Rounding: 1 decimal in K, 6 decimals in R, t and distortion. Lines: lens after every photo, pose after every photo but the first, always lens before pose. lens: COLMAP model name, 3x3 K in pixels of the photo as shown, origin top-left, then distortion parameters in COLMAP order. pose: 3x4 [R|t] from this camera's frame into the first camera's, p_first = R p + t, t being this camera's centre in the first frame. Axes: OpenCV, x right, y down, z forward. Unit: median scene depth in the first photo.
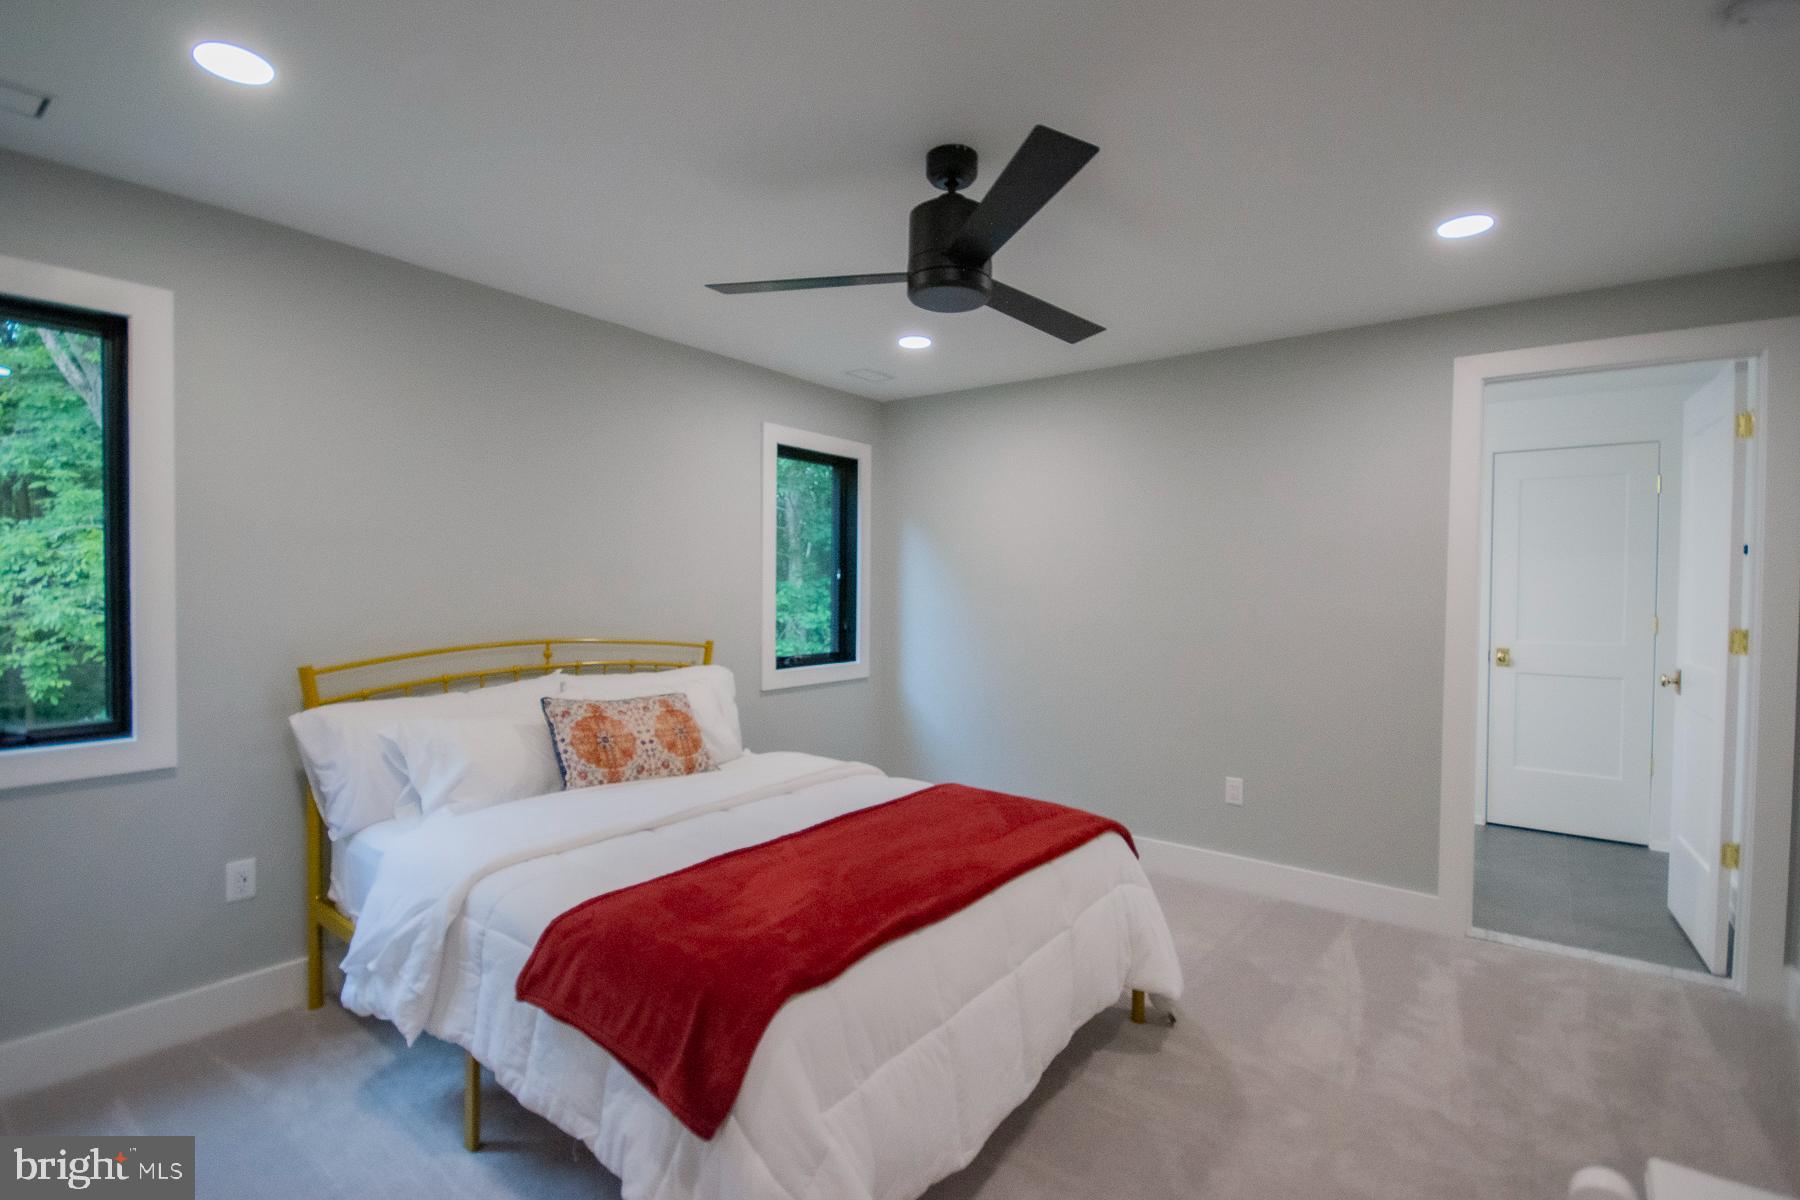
lens RADIAL K [[810.6, 0, 900.0], [0, 810.6, 600.0], [0, 0, 1]] dist [-0.000822, -0.000090]
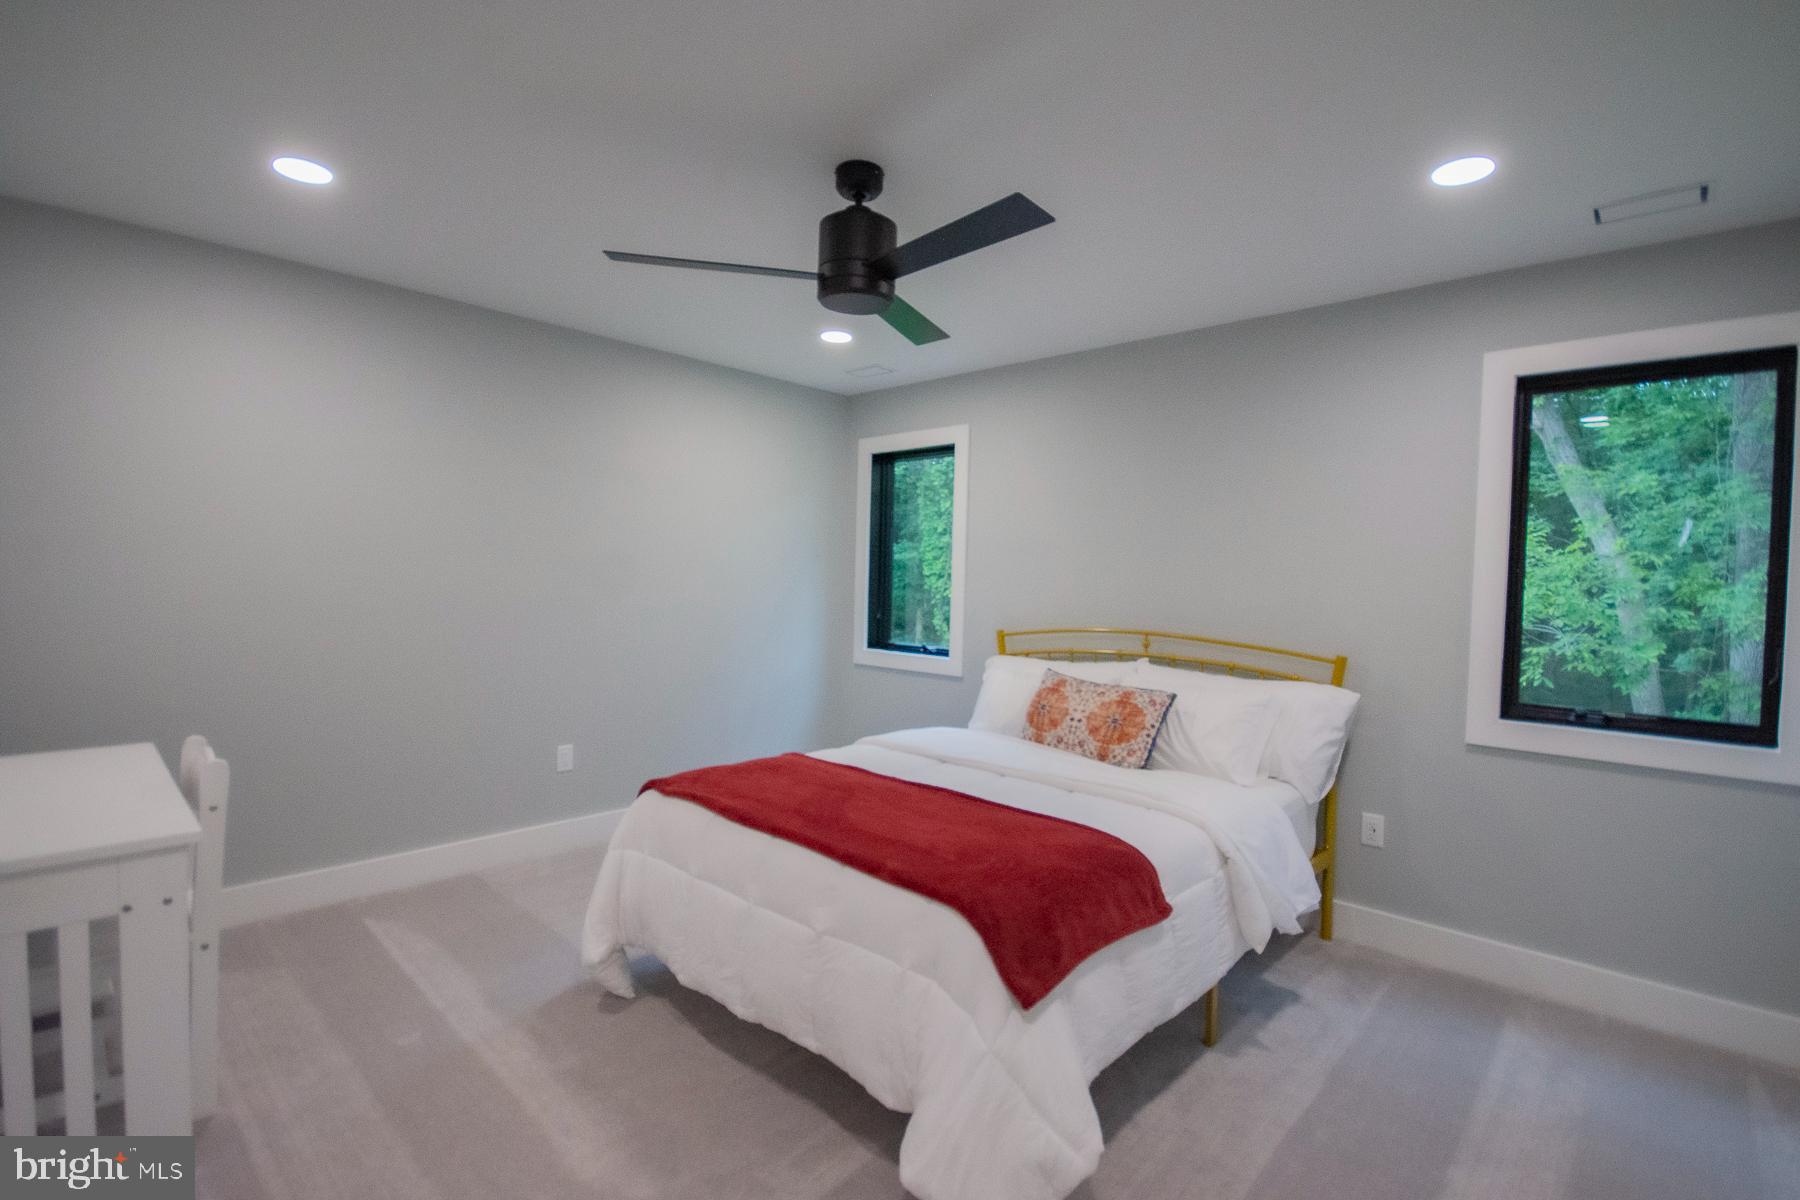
lens RADIAL K [[829.3, 0, 899.9], [0, 829.3, 610.5], [0, 0, 1]] dist [0.002461, 0.000212]
pose [[-0.107855, 0.036577, -0.993493, 0.883558], [-0.039203, 0.998389, 0.041013, -0.017655], [0.993393, 0.043372, -0.106248, 0.885739]]
